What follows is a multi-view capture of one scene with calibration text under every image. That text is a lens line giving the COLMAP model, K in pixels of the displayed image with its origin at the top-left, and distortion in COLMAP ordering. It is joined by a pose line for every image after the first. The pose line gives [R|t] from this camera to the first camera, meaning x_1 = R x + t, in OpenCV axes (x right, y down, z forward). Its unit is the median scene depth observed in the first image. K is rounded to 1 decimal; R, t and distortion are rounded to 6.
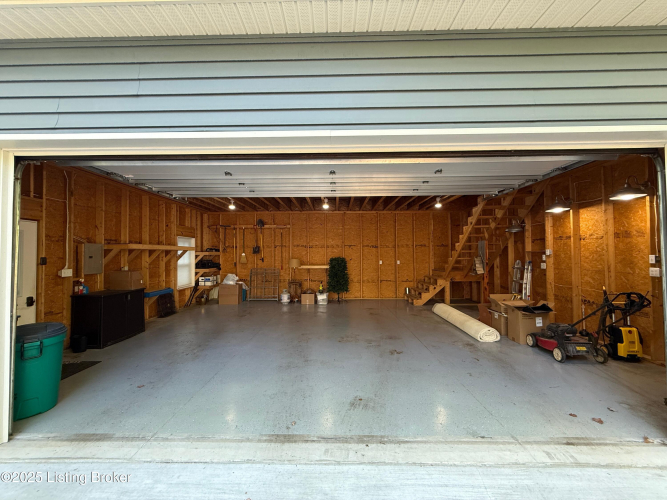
lens RADIAL K [[265.8, 0, 331.3], [0, 265.8, 247.9], [0, 0, 1]] dist [-0.001183, 0.000509]
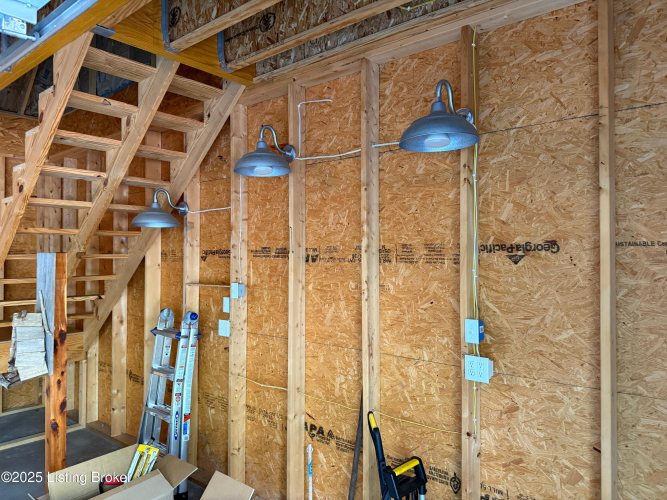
lens RADIAL K [[463.7, 0, 333.5], [0, 463.7, 250.0], [0, 0, 1]] dist [0.082588, -0.126737]
pose [[0.619170, 0.022244, 0.784942, 0.302088], [-0.024519, 0.999659, -0.008989, -0.026866], [-0.784874, -0.013680, 0.619504, 0.381344]]
